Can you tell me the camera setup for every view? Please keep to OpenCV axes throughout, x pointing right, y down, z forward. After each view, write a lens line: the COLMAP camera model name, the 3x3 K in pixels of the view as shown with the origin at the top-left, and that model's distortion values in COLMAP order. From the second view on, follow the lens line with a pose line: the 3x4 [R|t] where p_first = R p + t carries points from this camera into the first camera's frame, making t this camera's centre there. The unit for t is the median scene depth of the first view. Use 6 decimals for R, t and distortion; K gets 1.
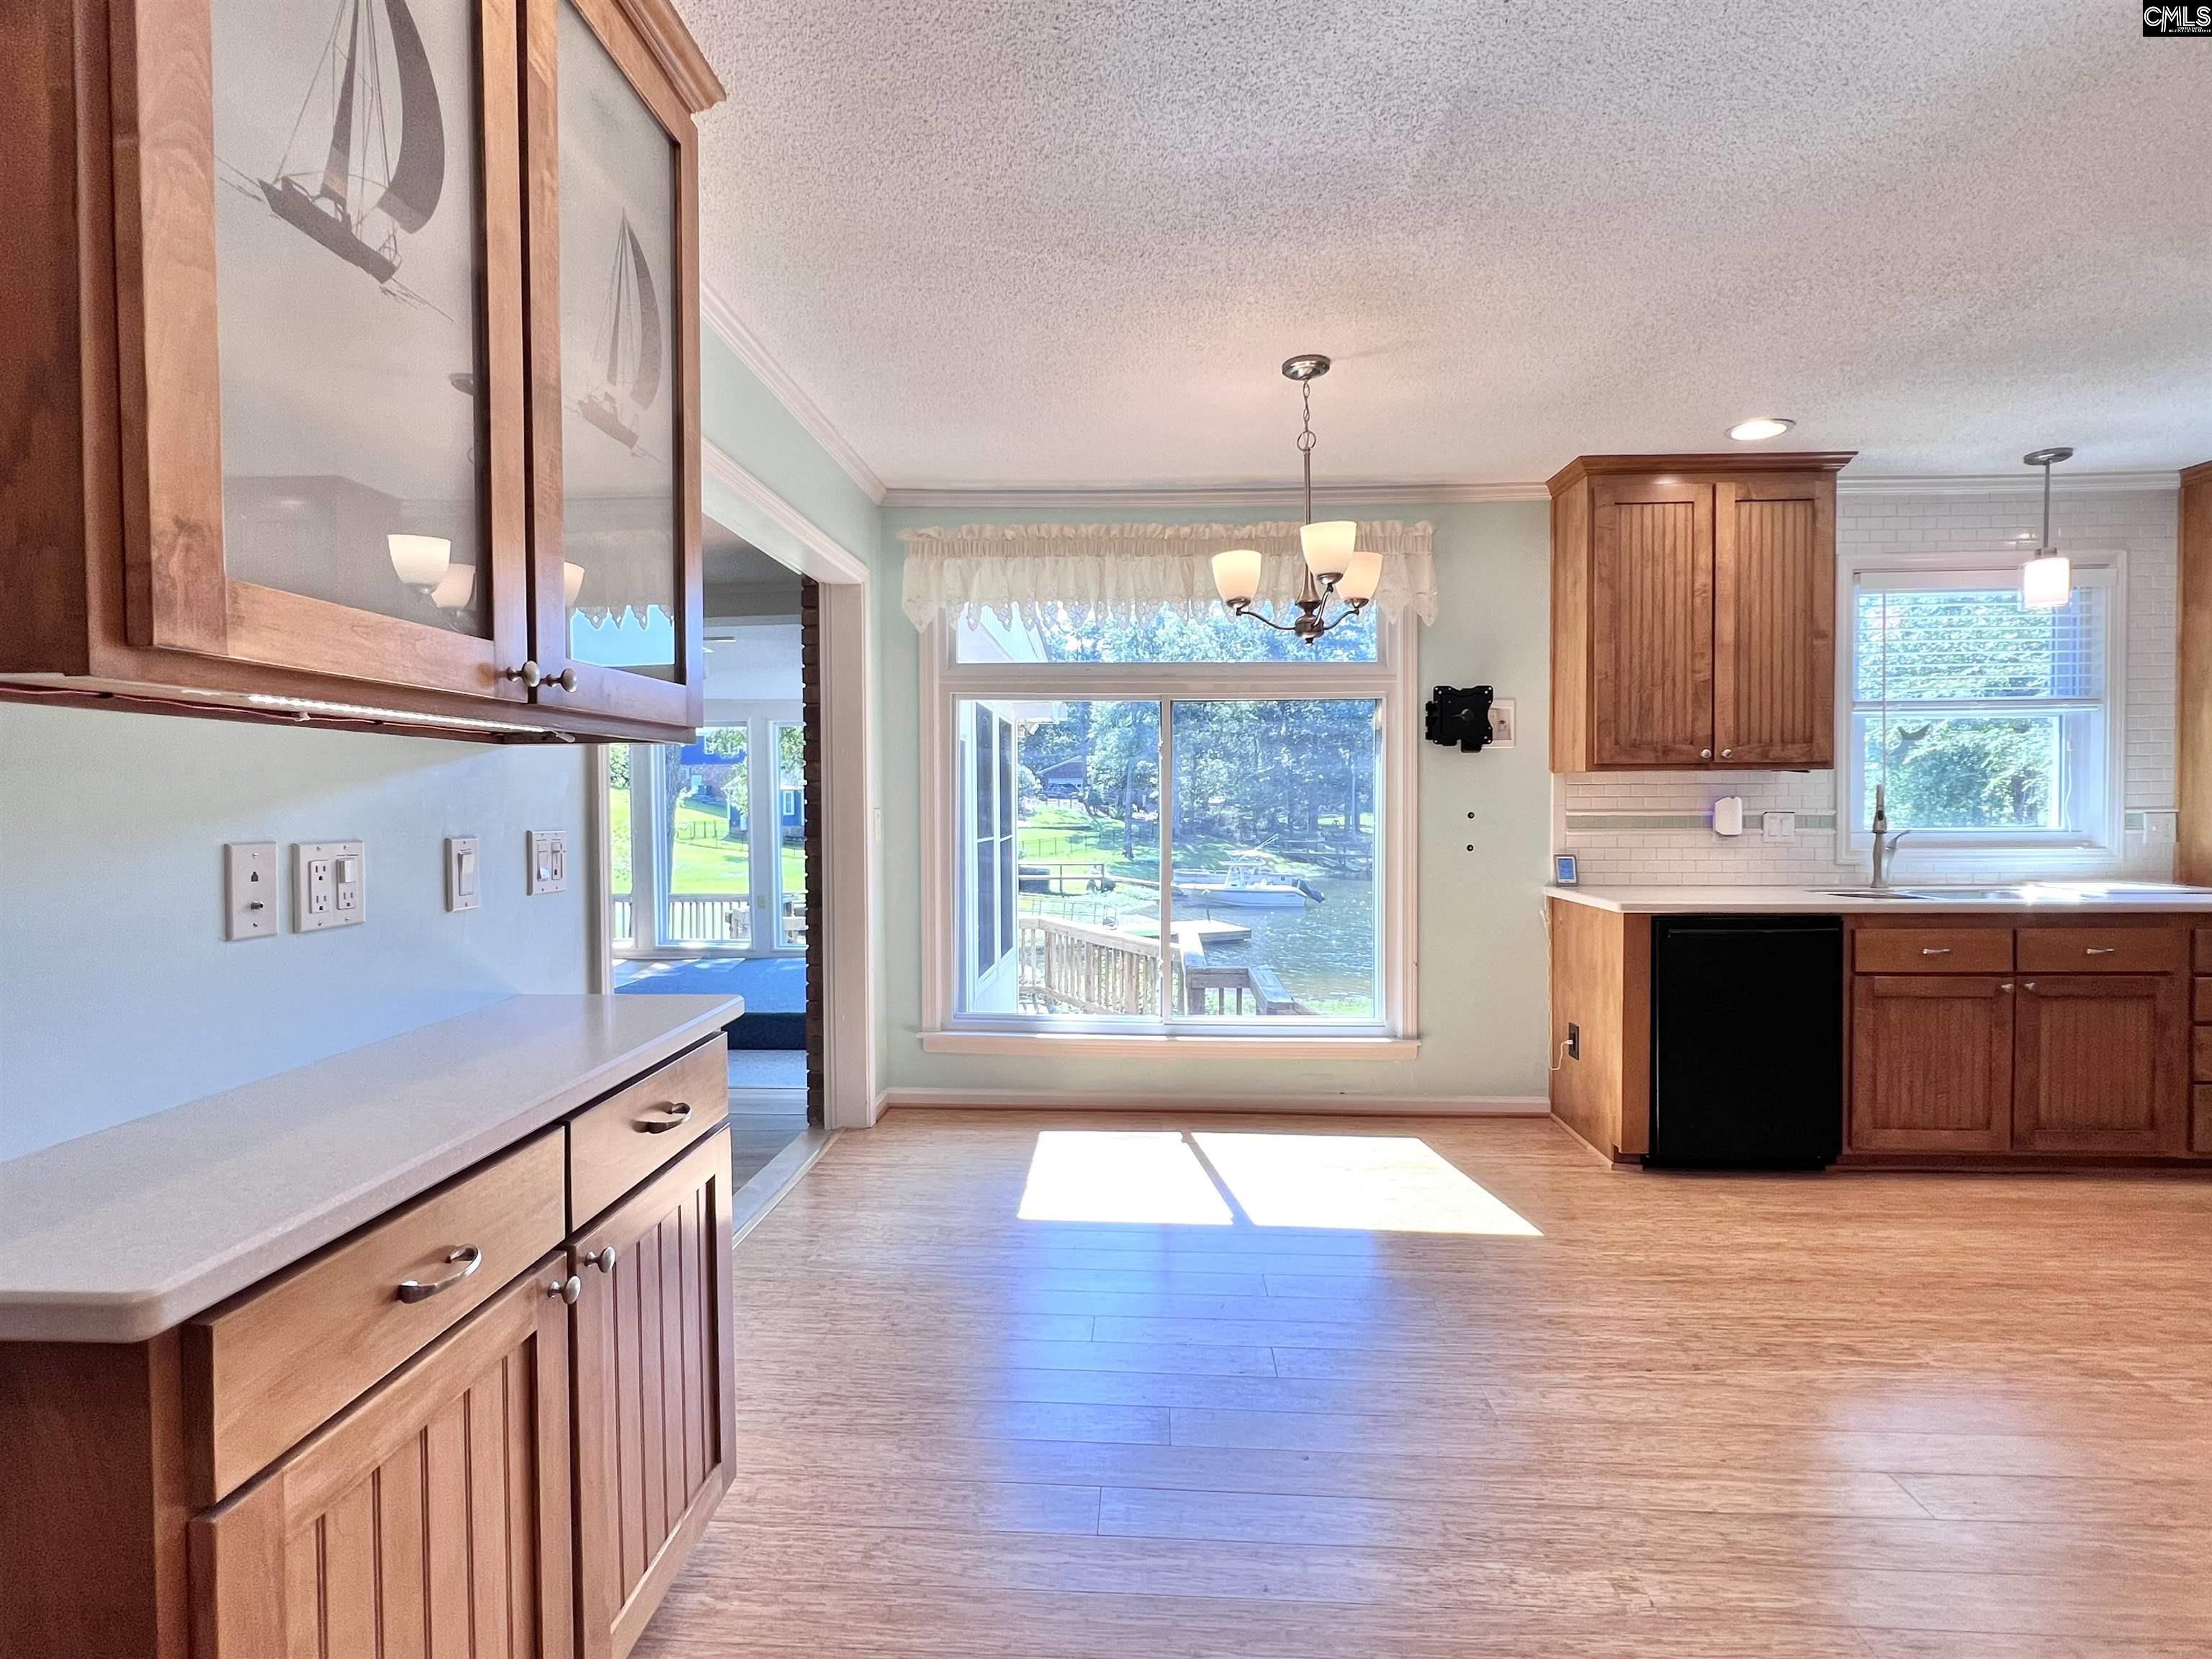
lens RADIAL K [[1048.0, 0, 1103.9], [0, 1048.0, 824.7], [0, 0, 1]] dist [-0.002105, 0.001030]
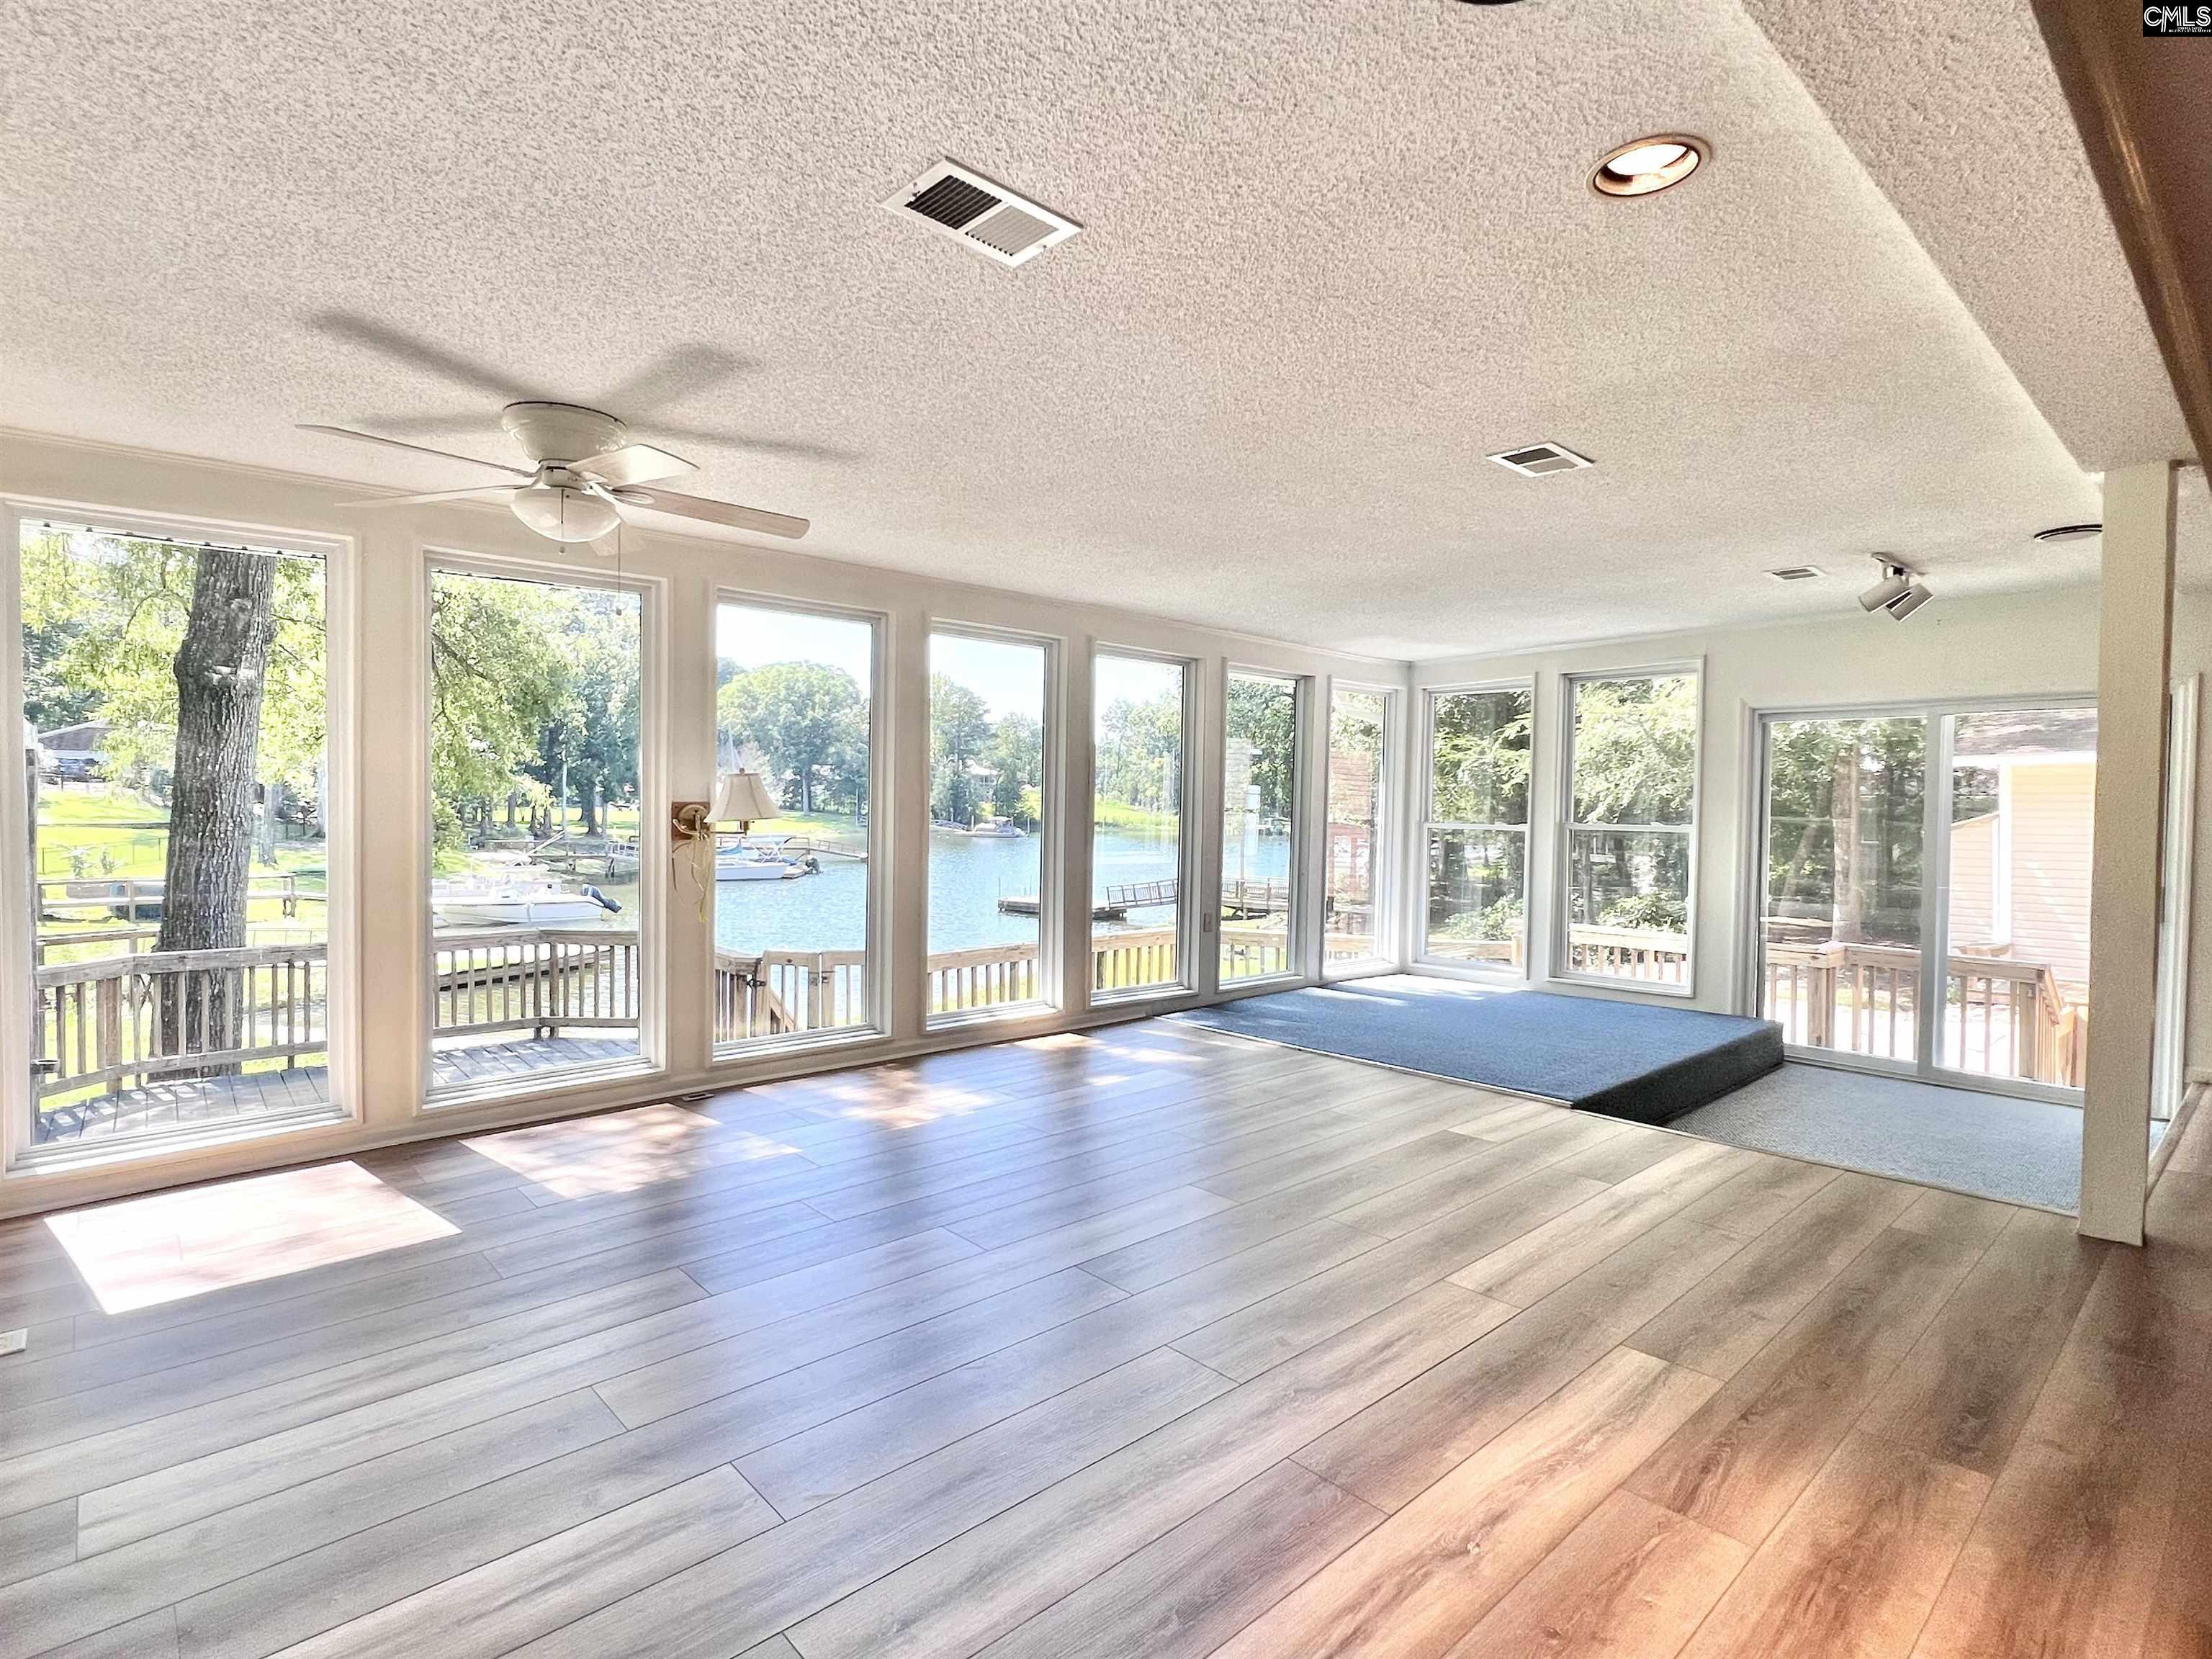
lens RADIAL K [[1110.9, 0, 1100.7], [0, 1110.9, 821.5], [0, 0, 1]] dist [-0.004657, 0.000383]
pose [[0.712828, 0.000370, 0.701339, -2.180875], [-0.000191, 1.000000, -0.000334, 0.016165], [-0.701339, 0.000105, 0.712828, 1.298050]]
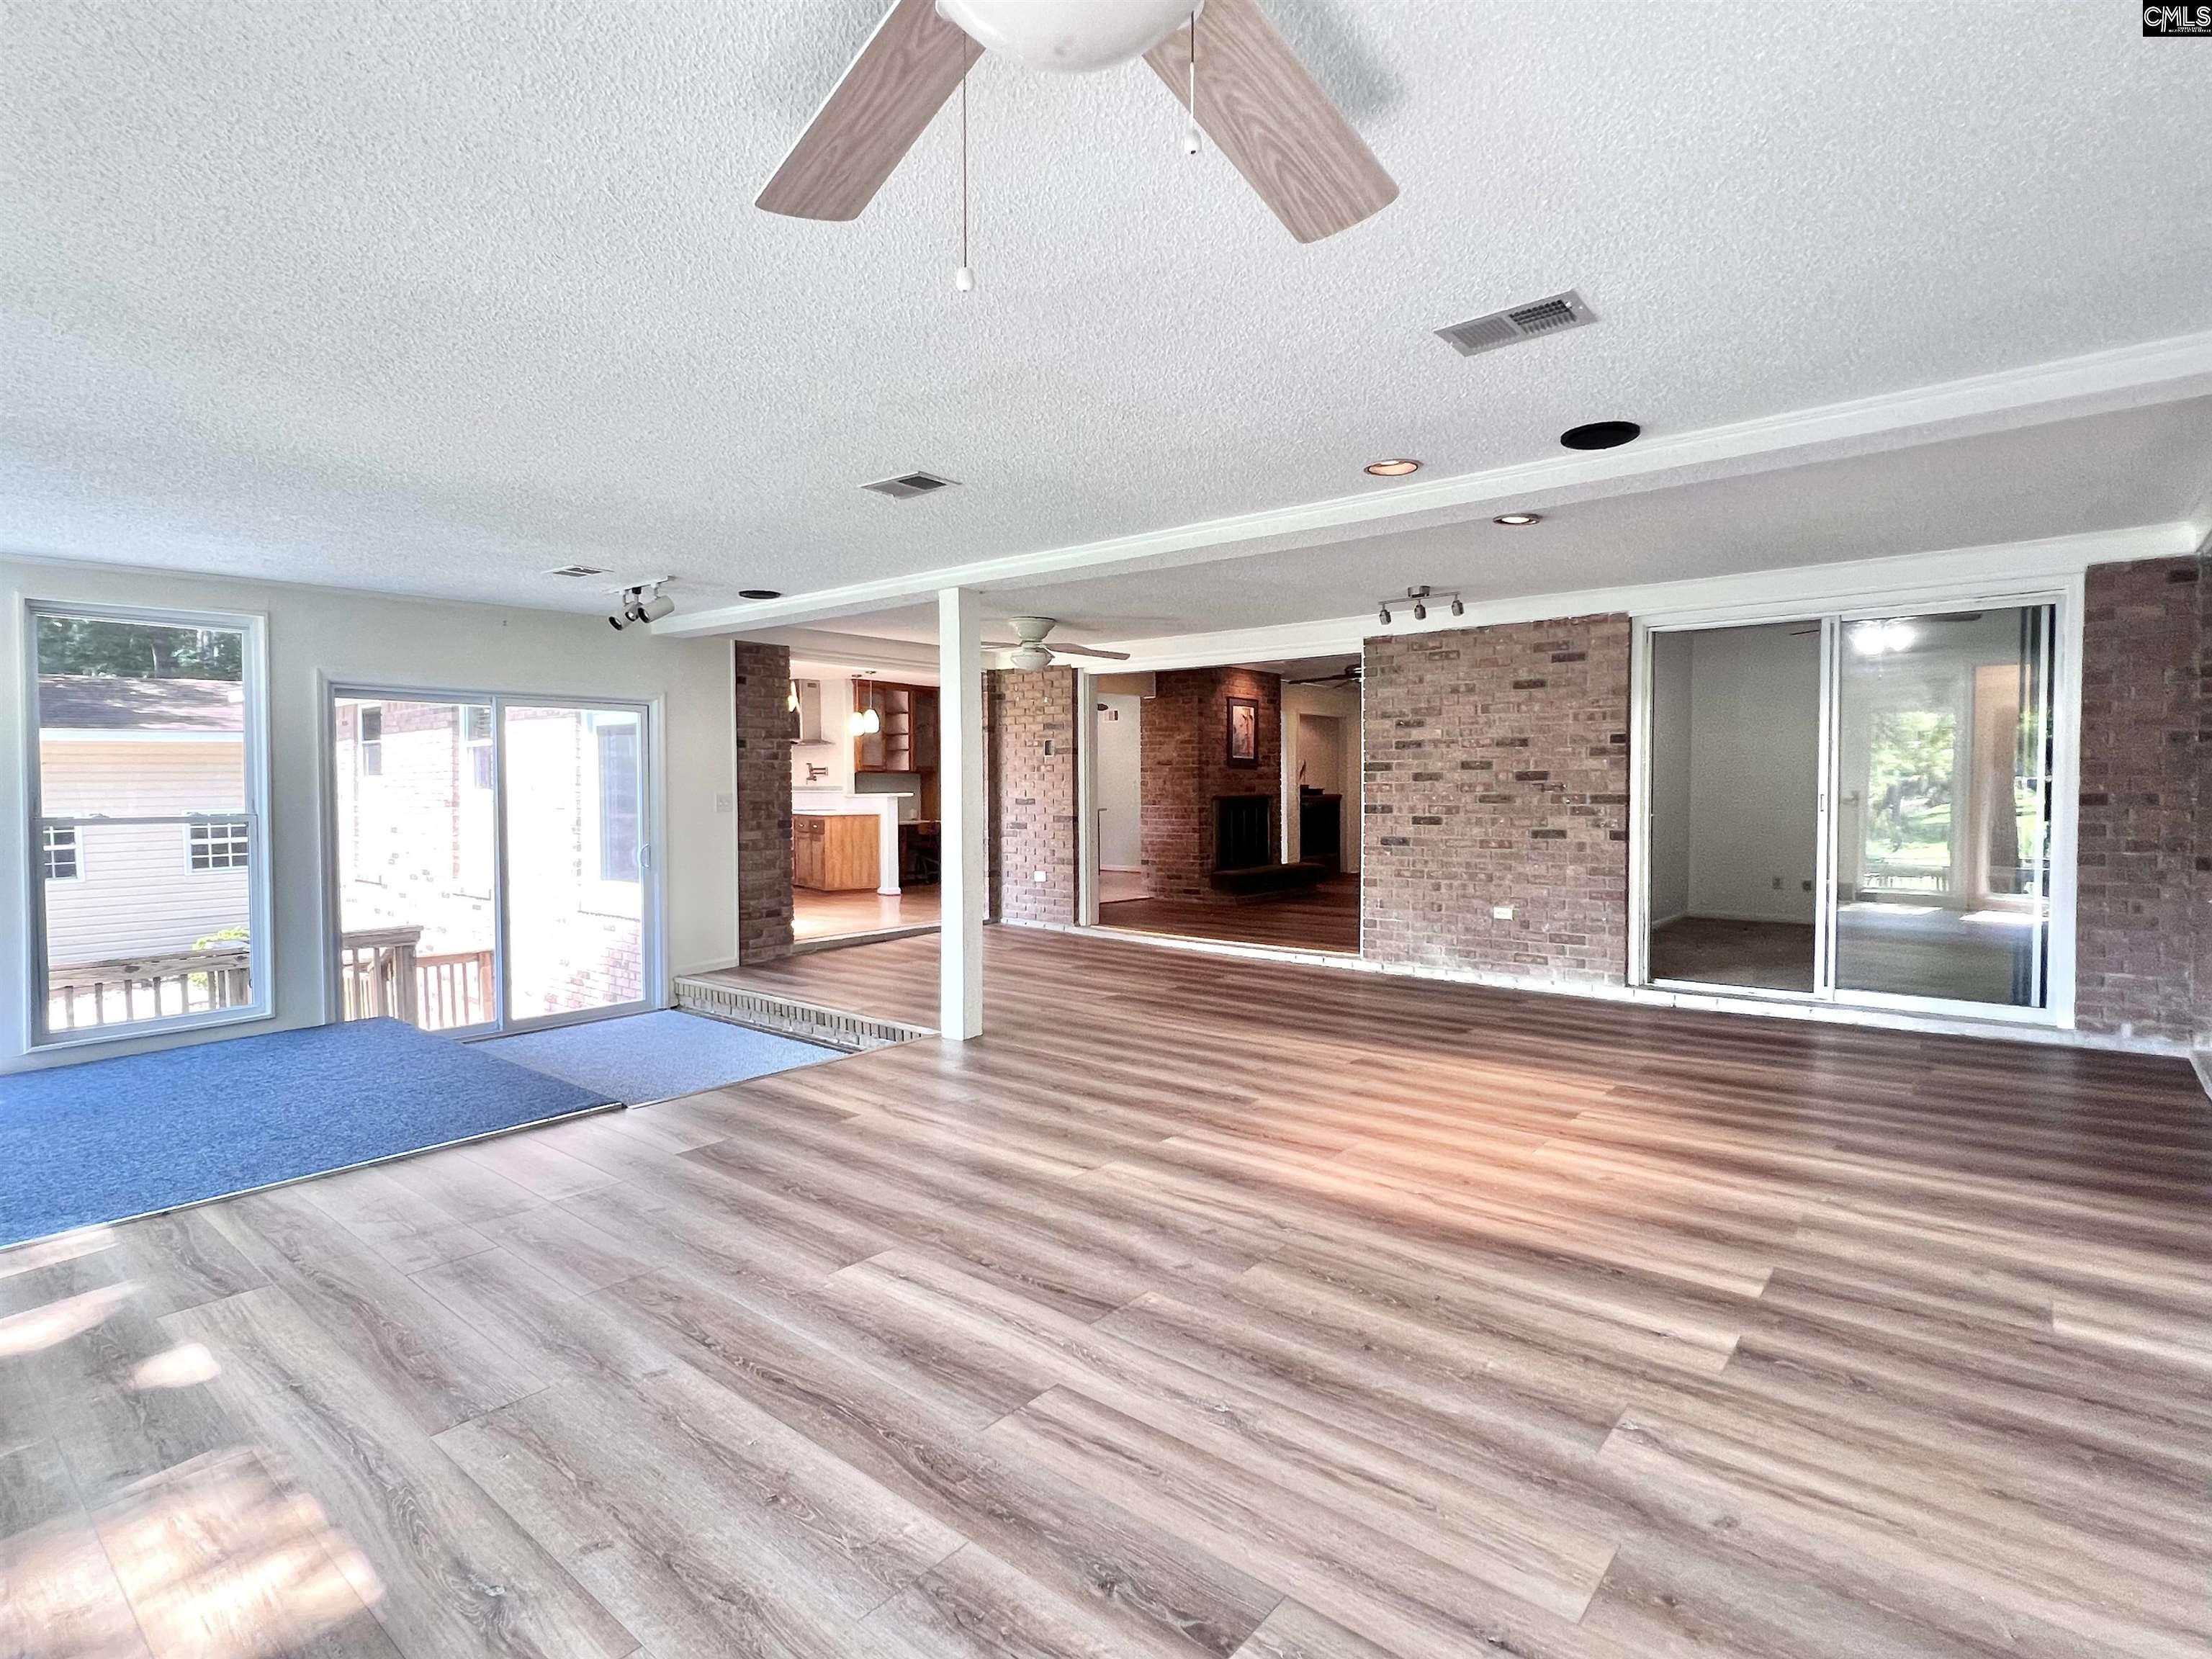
lens RADIAL K [[1110.9, 0, 1100.7], [0, 1110.9, 821.5], [0, 0, 1]] dist [-0.004657, 0.000383]
pose [[-0.794866, -0.009440, 0.606712, -2.058131], [0.022052, 0.998769, 0.044431, -0.009209], [-0.606384, 0.048696, -0.793679, 2.396673]]
